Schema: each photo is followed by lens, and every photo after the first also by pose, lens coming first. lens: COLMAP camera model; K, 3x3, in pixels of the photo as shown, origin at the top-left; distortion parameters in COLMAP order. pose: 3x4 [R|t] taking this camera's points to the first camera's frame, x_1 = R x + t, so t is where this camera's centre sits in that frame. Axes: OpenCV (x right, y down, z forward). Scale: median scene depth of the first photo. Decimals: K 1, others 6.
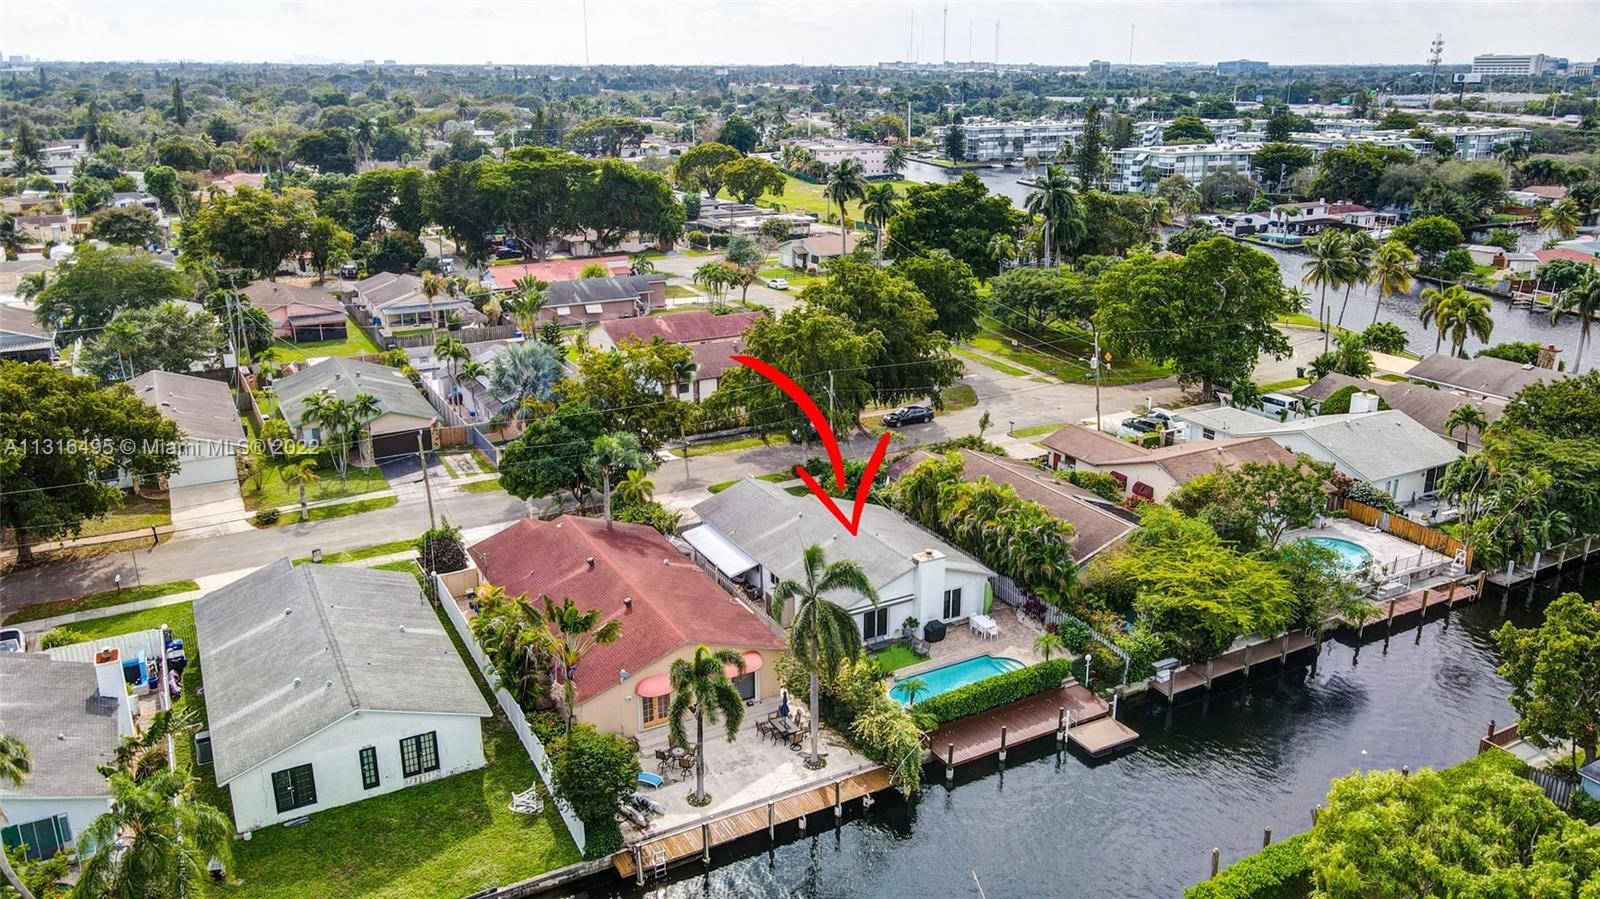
lens RADIAL K [[1175.6, 0, 805.8], [0, 1175.6, 446.5], [0, 0, 1]] dist [0.018656, 0.009626]
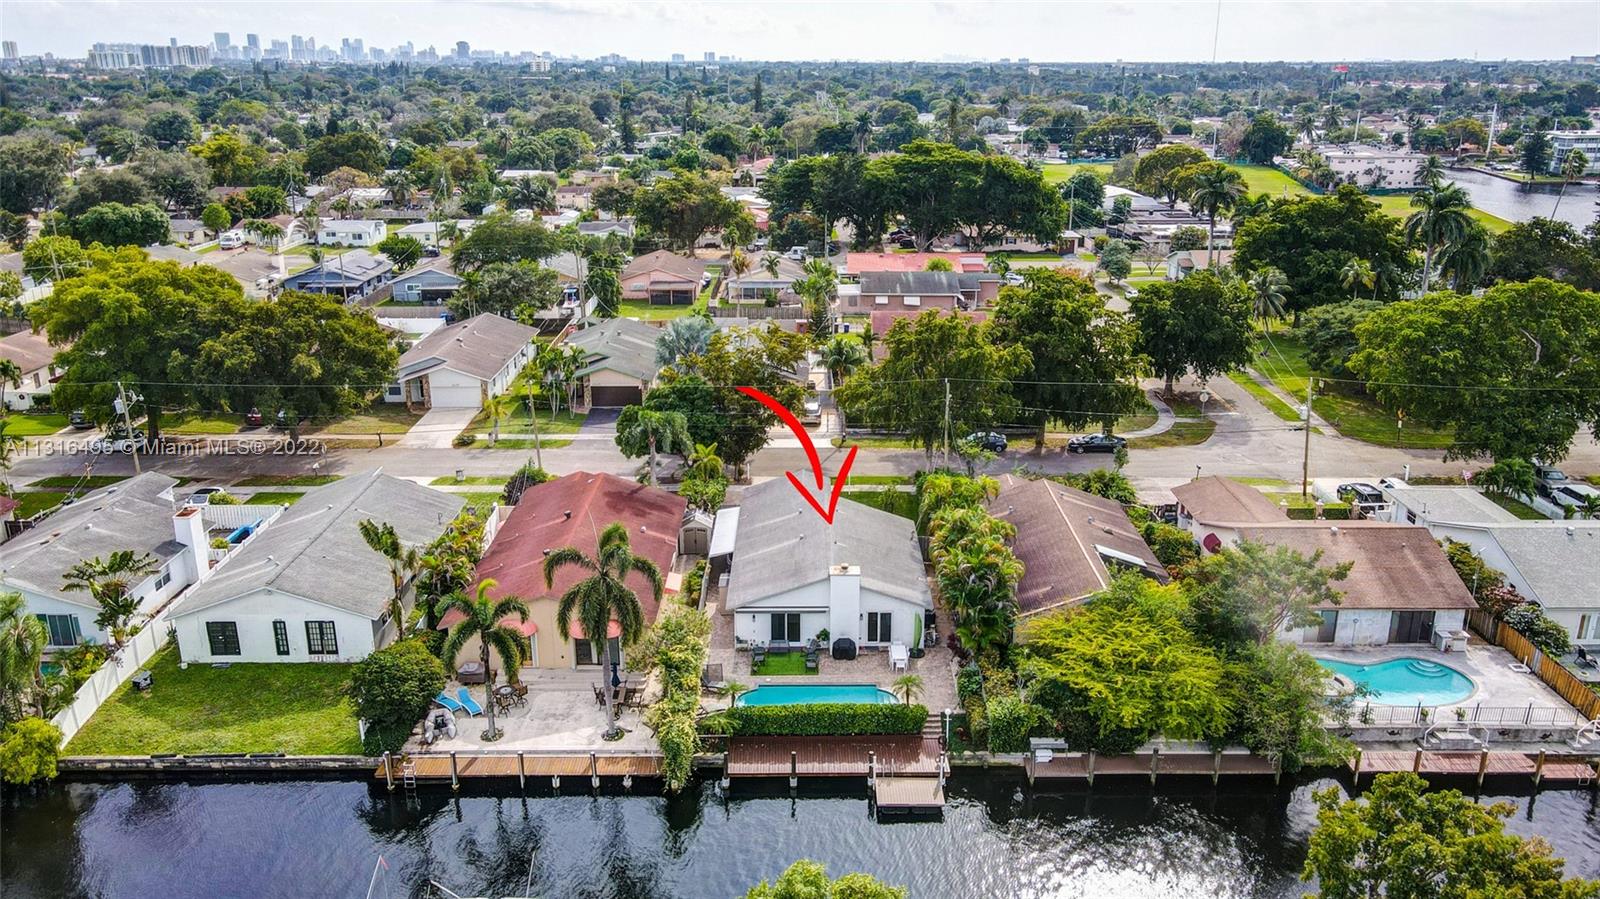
lens RADIAL K [[1175.6, 0, 805.8], [0, 1175.6, 446.5], [0, 0, 1]] dist [0.018656, 0.009626]
pose [[0.877421, 0.150123, -0.455626, 0.427680], [-0.149434, 0.988050, 0.037778, -0.033567], [0.455852, 0.034939, 0.889369, 0.106840]]
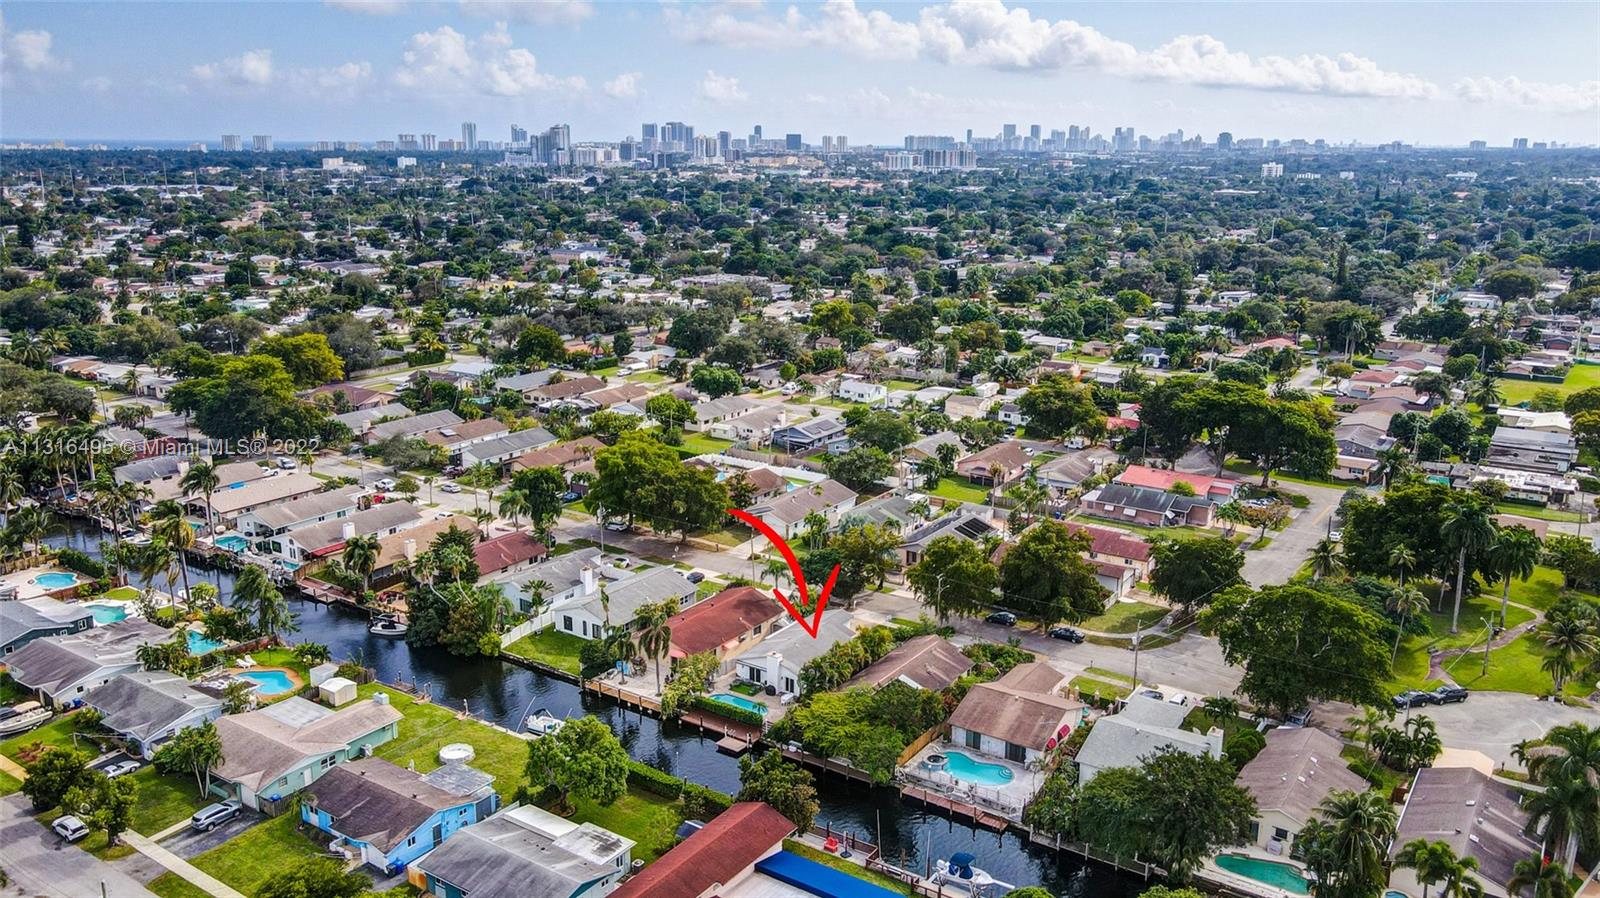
lens RADIAL K [[1175.6, 0, 805.8], [0, 1175.6, 446.0], [0, 0, 1]] dist [0.018656, 0.009626]
pose [[0.461987, 0.216703, -0.860005, 1.608665], [-0.282078, 0.955238, 0.089171, -0.405424], [0.840833, 0.201393, 0.502435, -0.085355]]
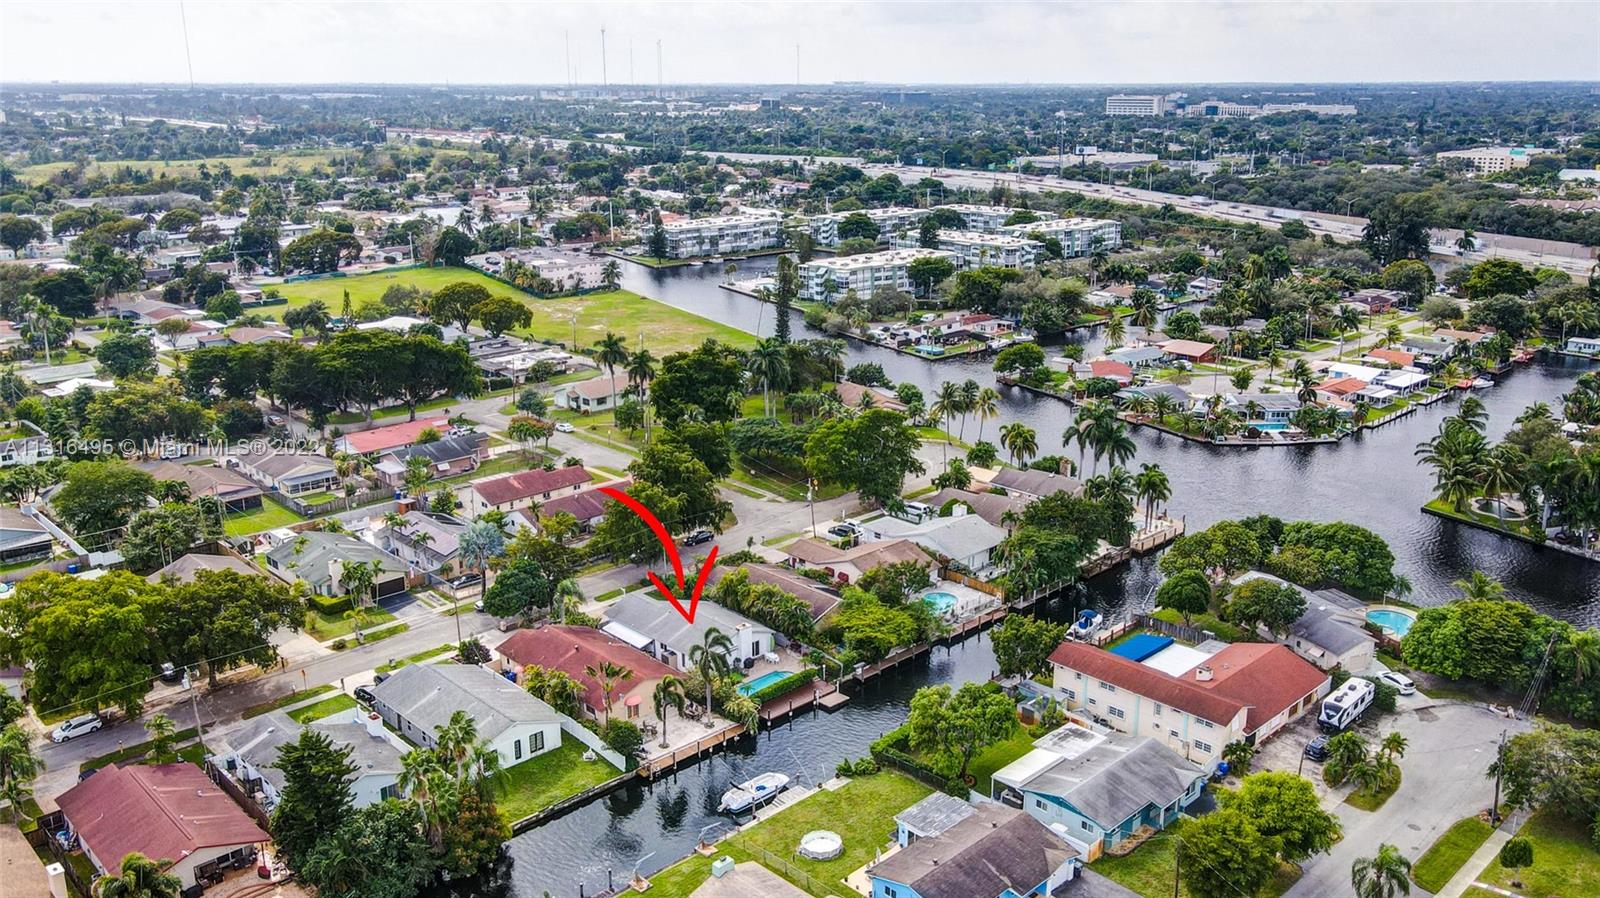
lens RADIAL K [[1304.0, 0, 786.4], [0, 1304.0, 447.5], [0, 0, 1]] dist [-0.025515, 0.101682]
pose [[0.969529, -0.077559, 0.232373, -0.275026], [0.085756, 0.995993, -0.025367, -0.128316], [-0.229475, 0.044522, 0.972296, -1.036651]]
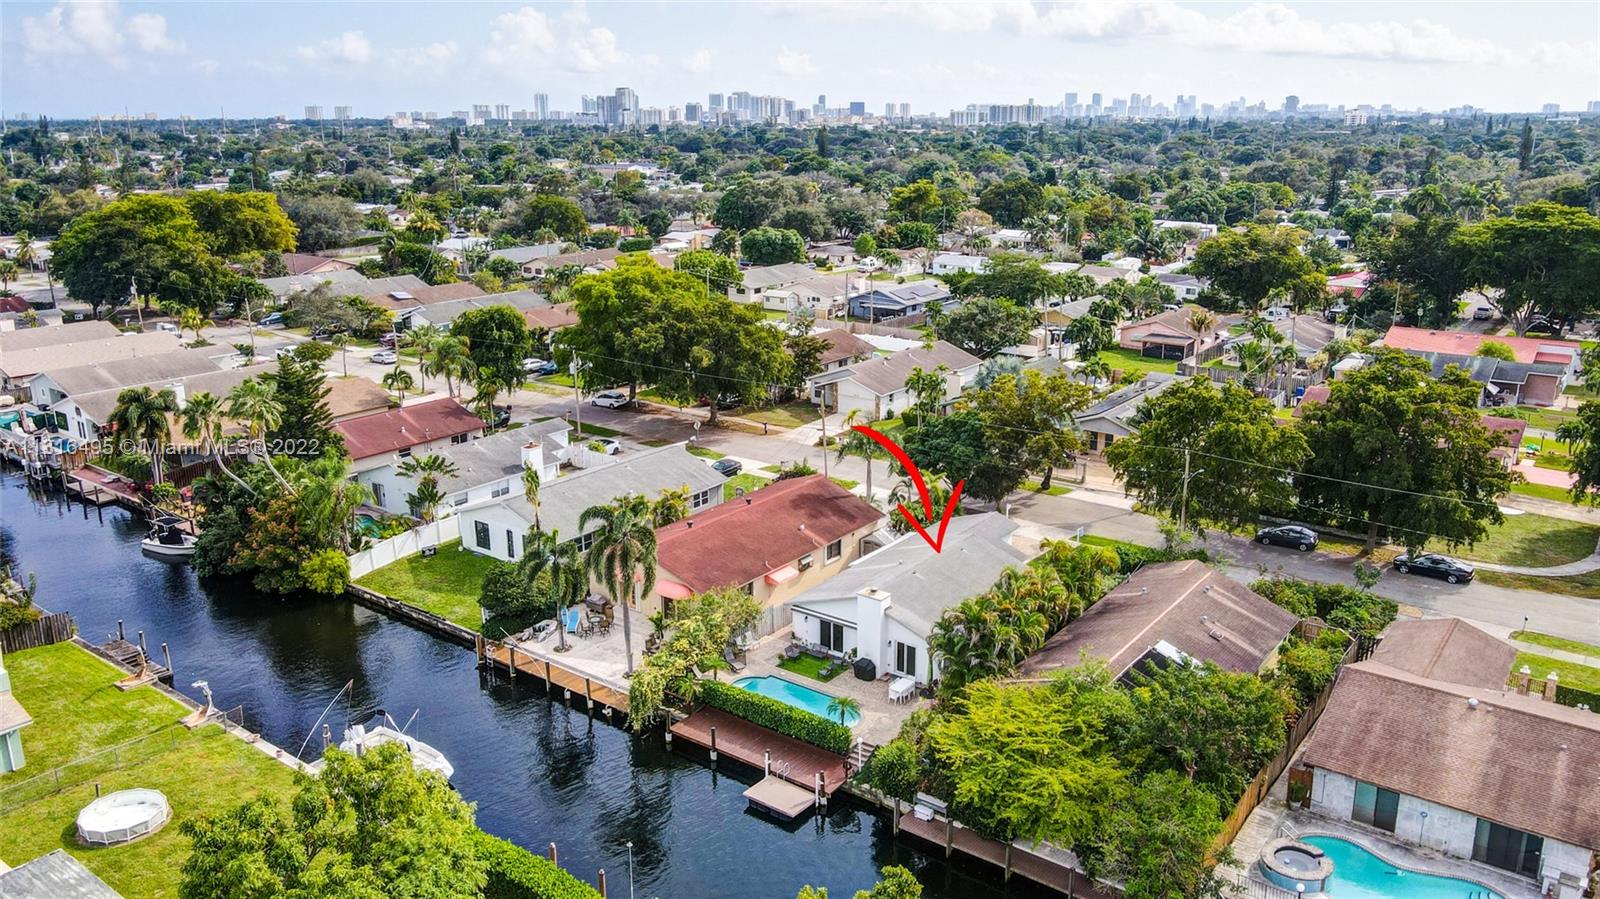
lens RADIAL K [[1162.3, 0, 817.2], [0, 1162.3, 442.8], [0, 0, 1]] dist [0.033856, 0.003367]
pose [[0.422865, 0.246266, -0.872088, 0.782388], [-0.282454, 0.950242, 0.131377, -0.124433], [0.861049, 0.190770, 0.471383, 0.399428]]
